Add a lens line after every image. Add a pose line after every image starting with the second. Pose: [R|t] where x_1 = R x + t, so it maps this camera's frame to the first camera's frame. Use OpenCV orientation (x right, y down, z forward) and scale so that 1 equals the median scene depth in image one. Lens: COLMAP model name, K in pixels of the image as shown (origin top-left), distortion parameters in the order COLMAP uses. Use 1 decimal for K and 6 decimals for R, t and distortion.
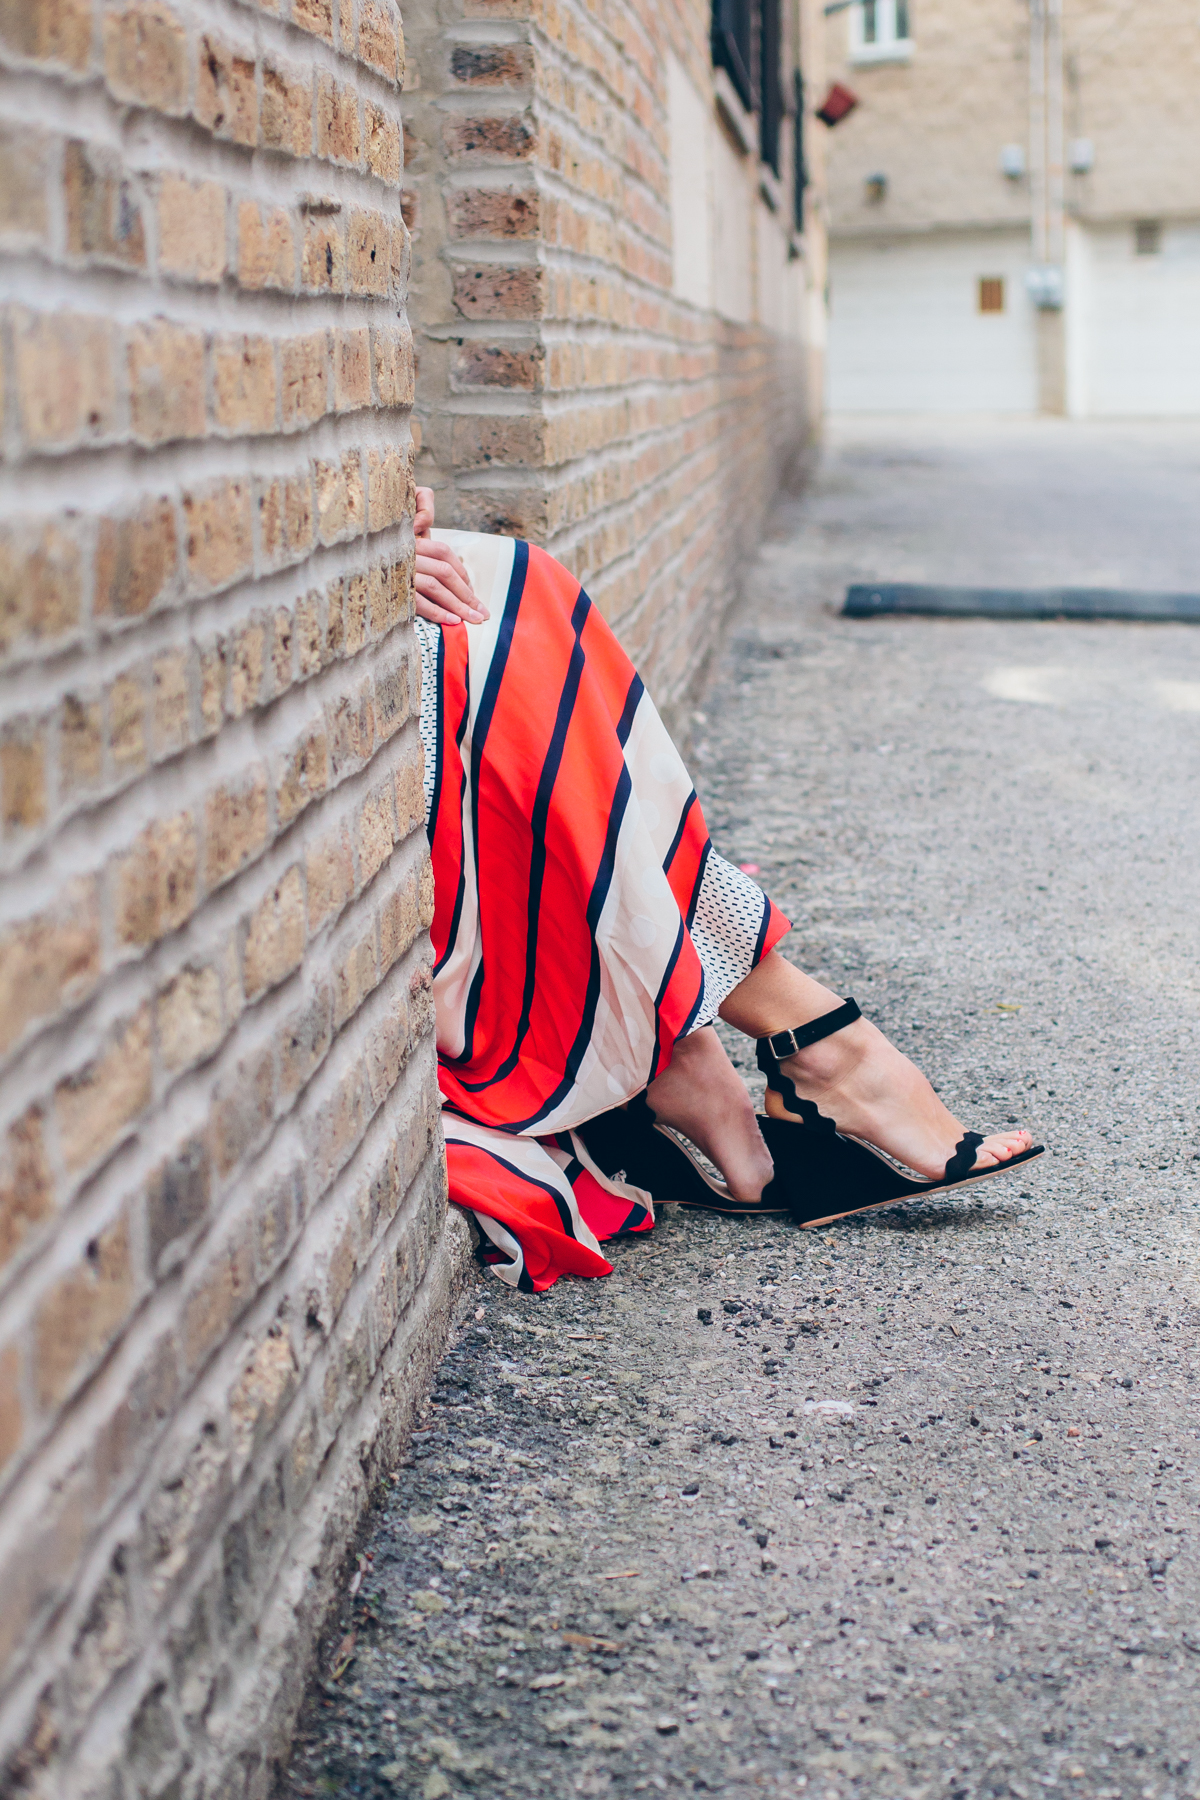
lens RADIAL K [[3560.5, 0, 600.0], [0, 3560.5, 900.0], [0, 0, 1]] dist [-0.073931, 0.015259]
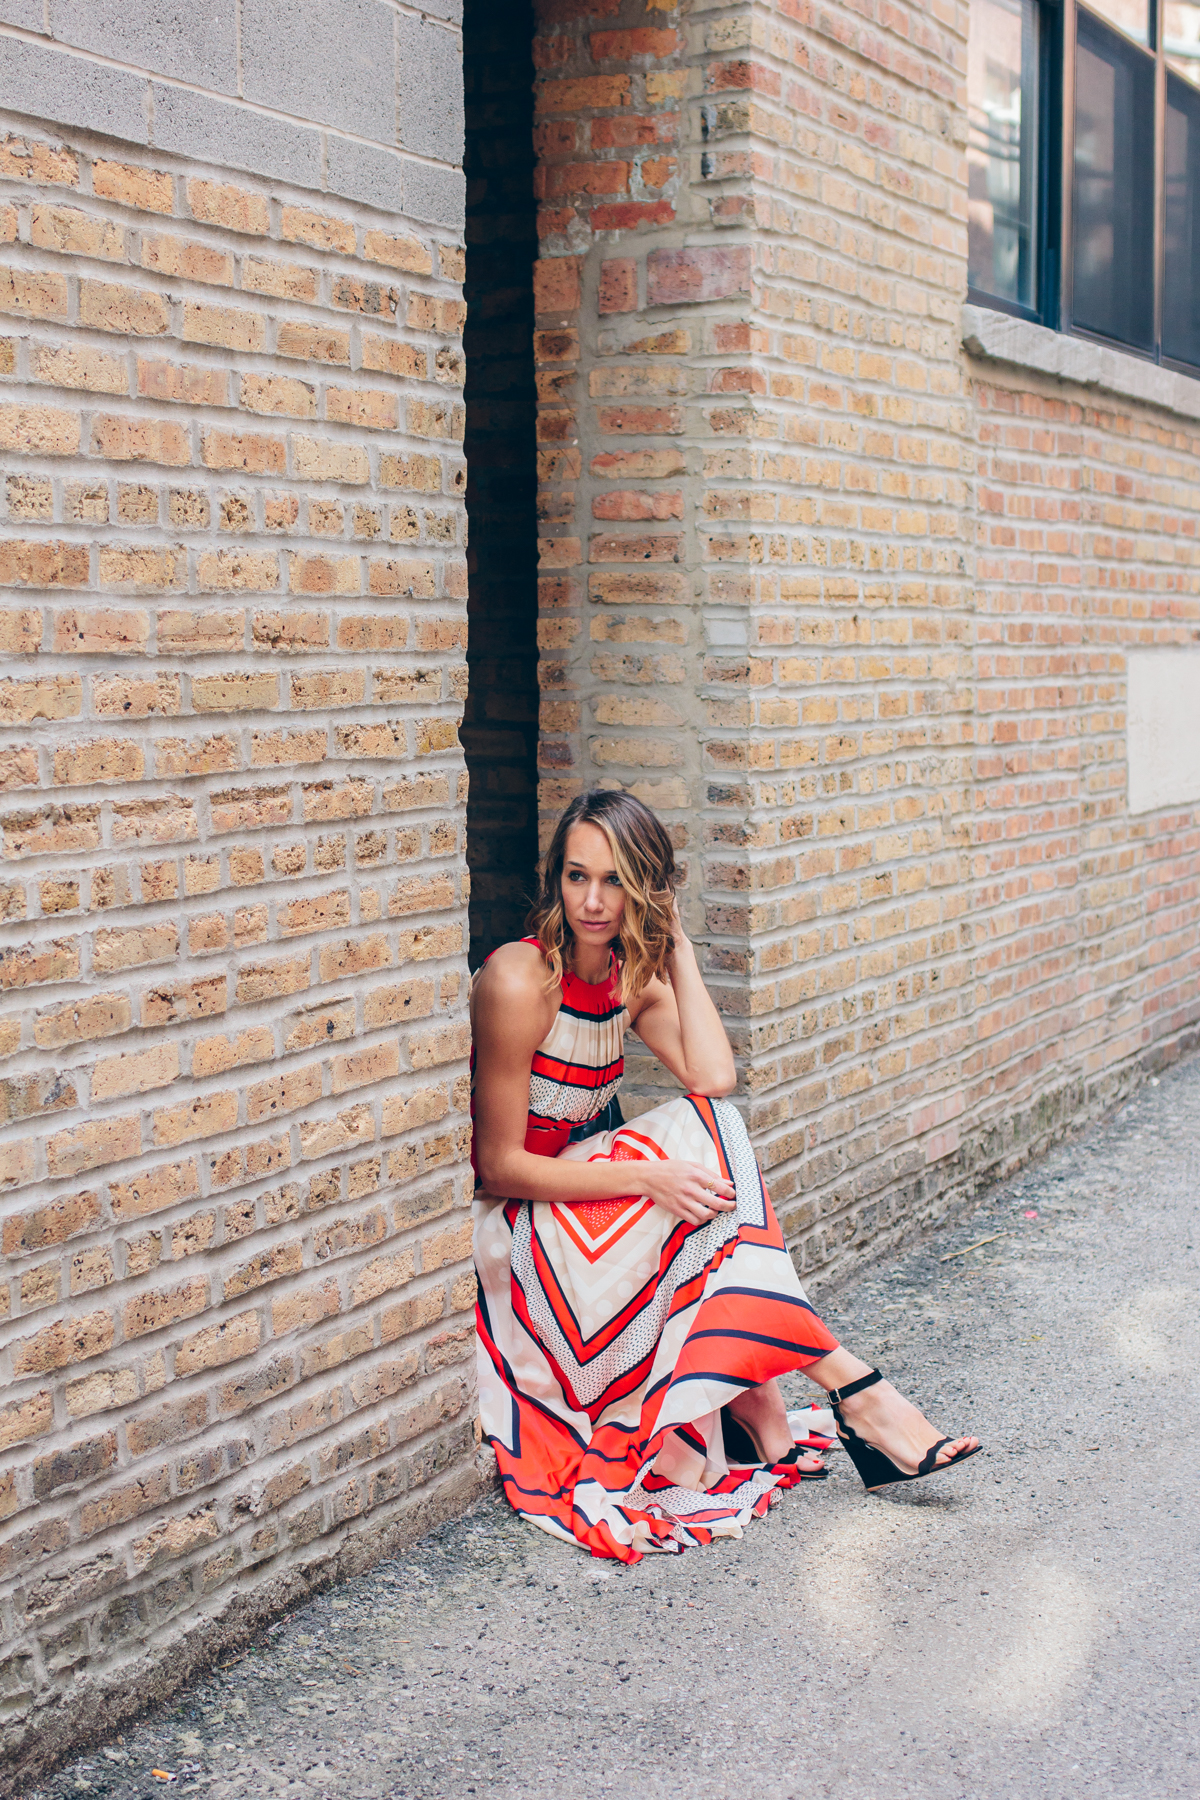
lens RADIAL K [[2744.1, 0, 591.3], [0, 2744.1, 927.3], [0, 0, 1]] dist [-0.072042, 0.054775]
pose [[0.926733, 0.052133, -0.372086, 0.687350], [-0.067099, 0.997371, -0.027379, -0.200690], [0.369680, 0.050340, 0.927795, -0.513756]]
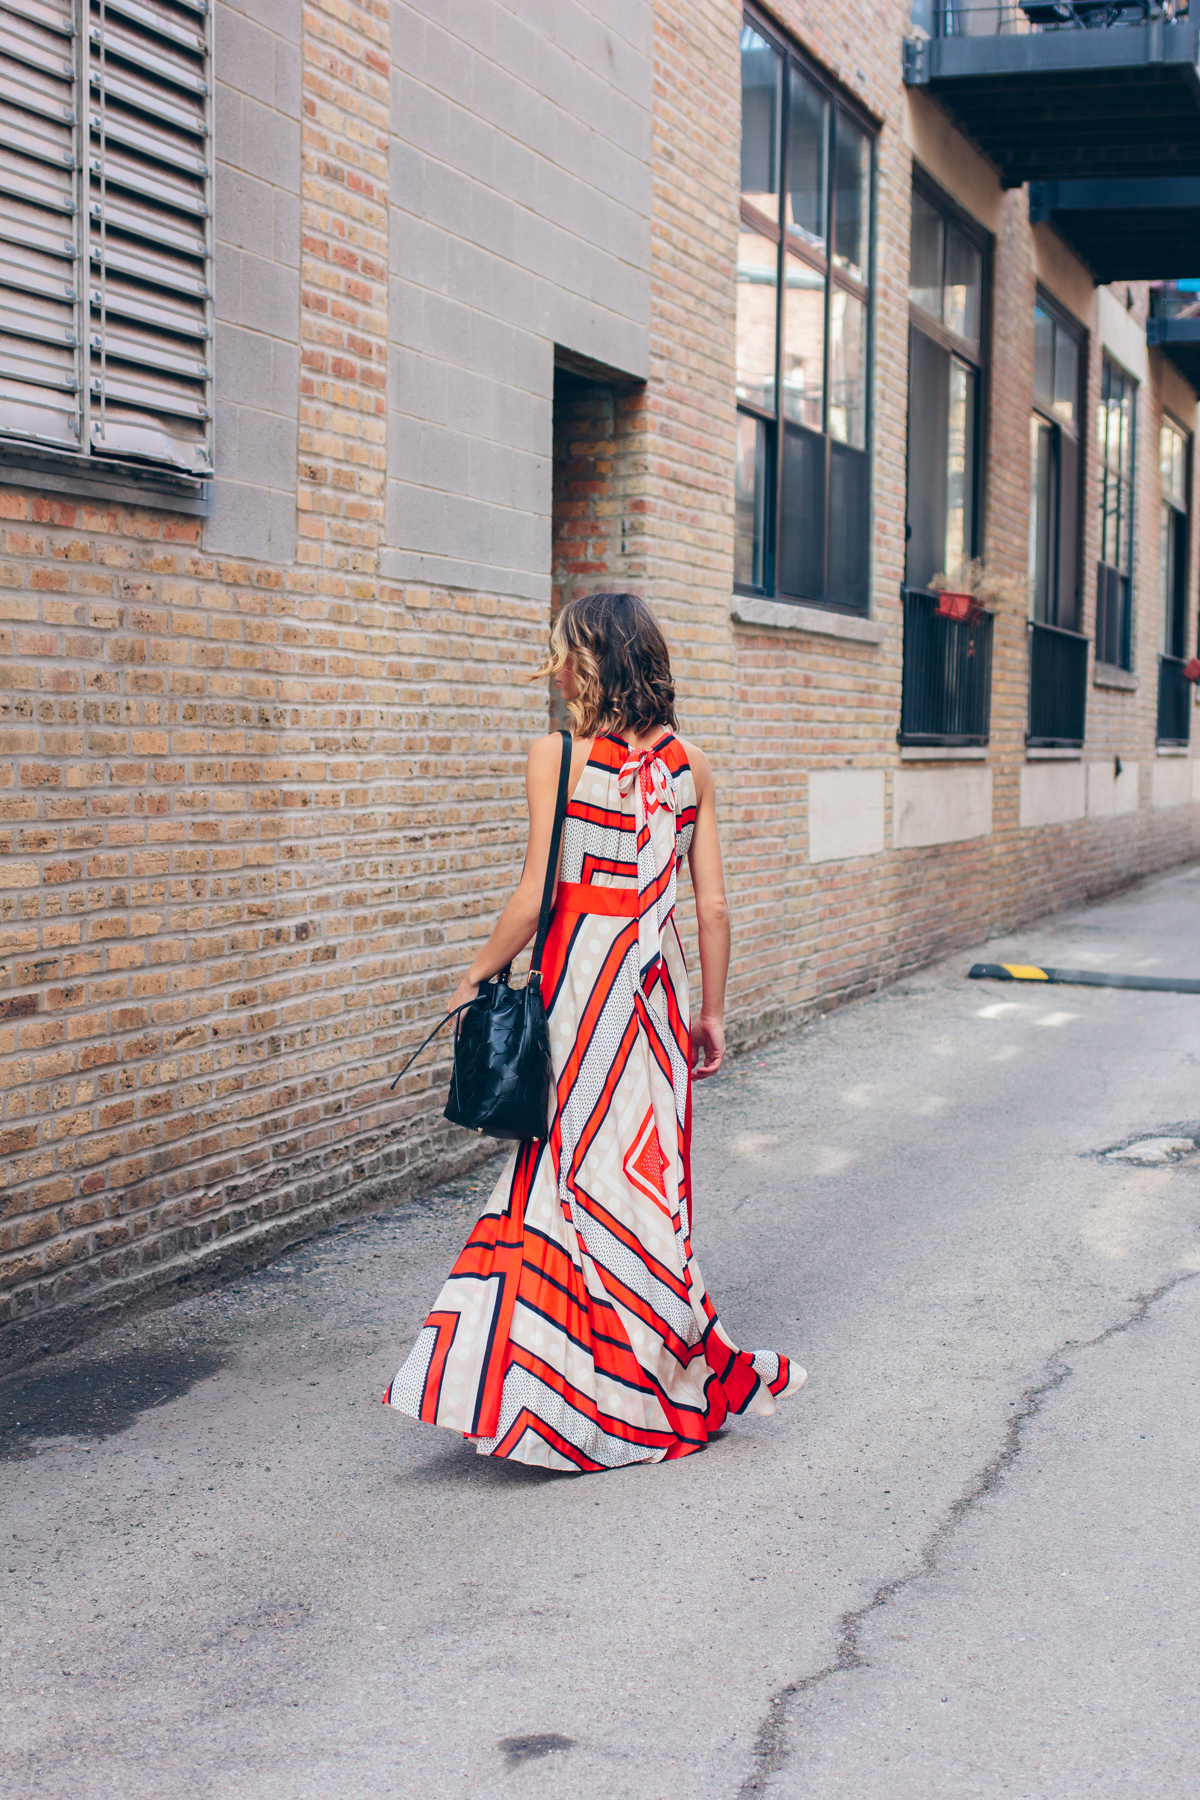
lens RADIAL K [[2744.1, 0, 591.3], [0, 2744.1, 927.3], [0, 0, 1]] dist [-0.072042, 0.054775]
pose [[0.965932, 0.047544, -0.254391, 1.104836], [-0.067476, 0.995248, -0.070202, 0.111356], [0.249844, 0.084975, 0.964550, -3.000637]]
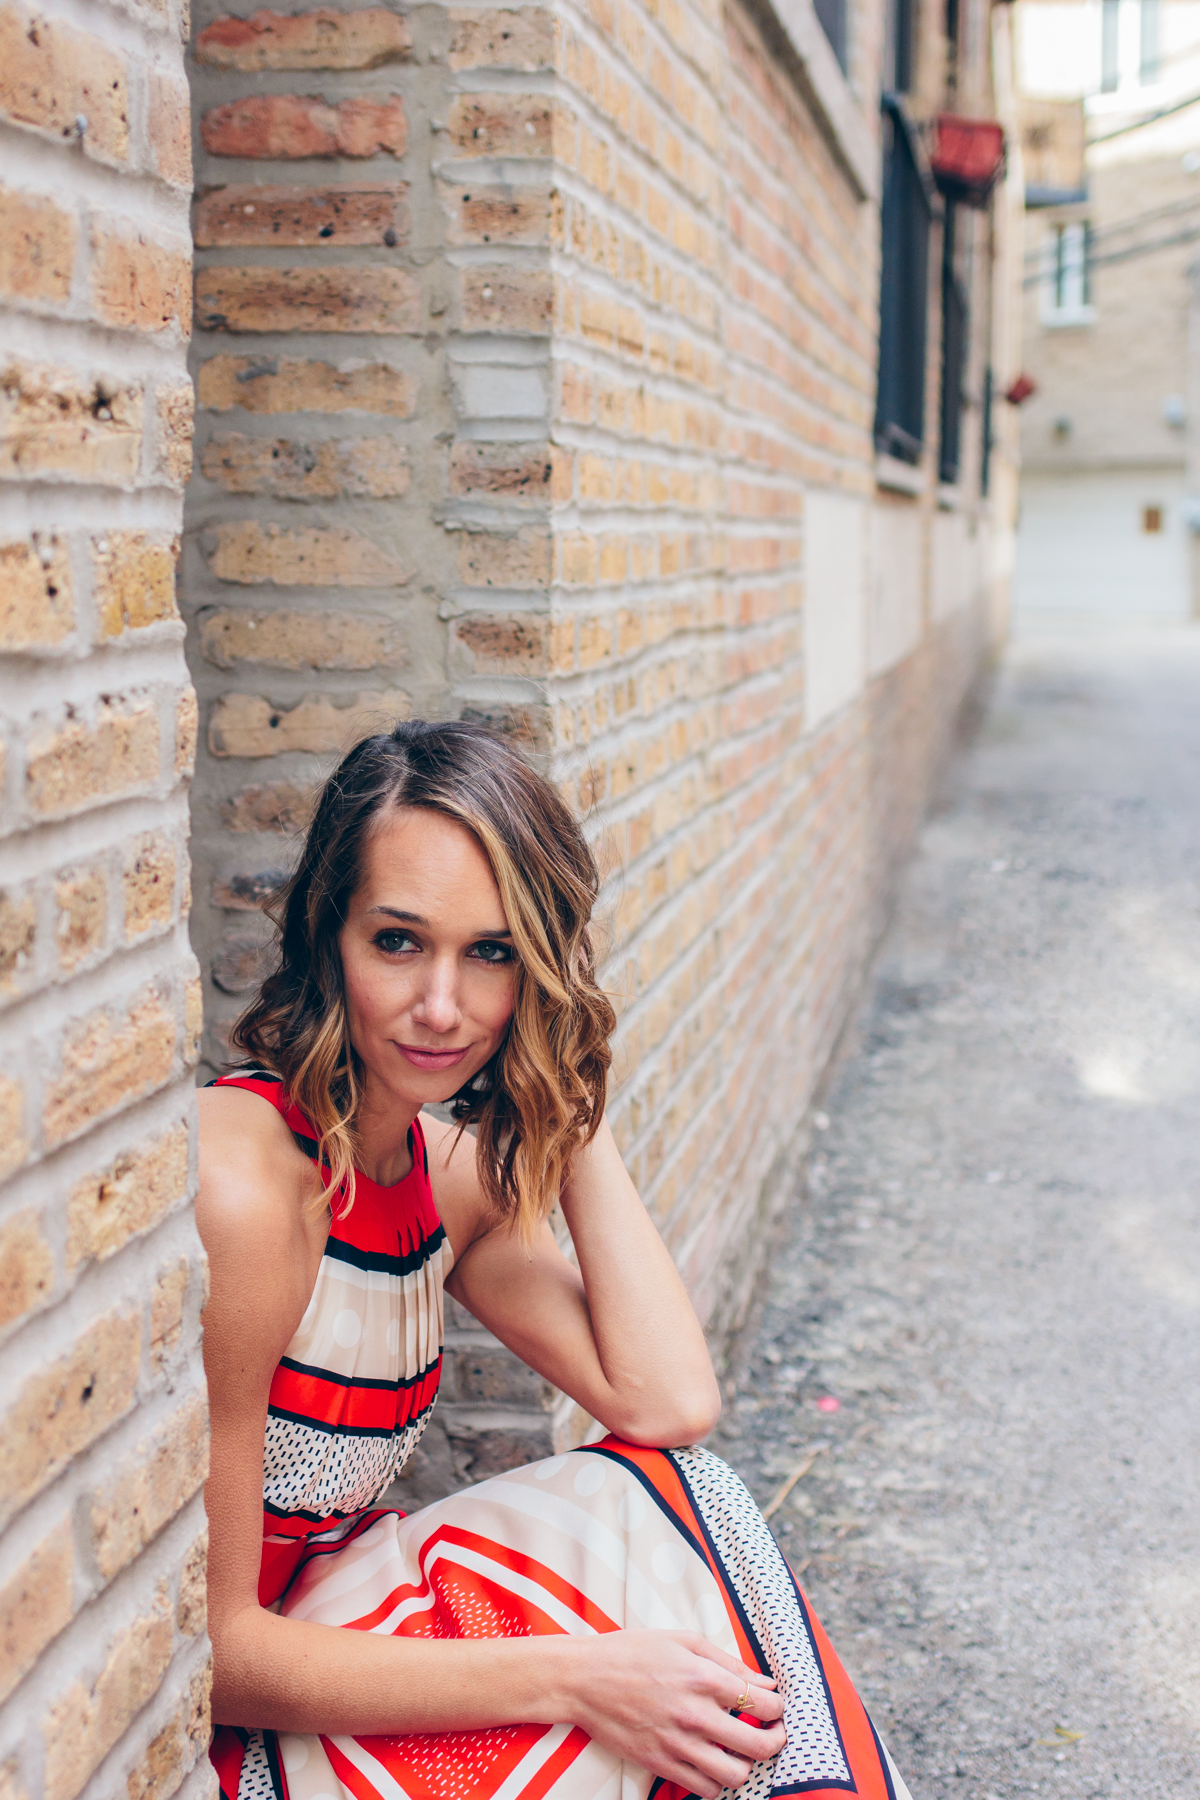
lens RADIAL K [[2807.9, 0, 548.1], [0, 2807.9, 903.8], [0, 0, 1]] dist [-0.049591, -0.046922]
pose [[0.994363, 0.033889, -0.100472, 0.083739], [-0.035555, 0.999258, -0.014834, -0.290524], [0.099894, 0.018323, 0.994829, 0.487625]]
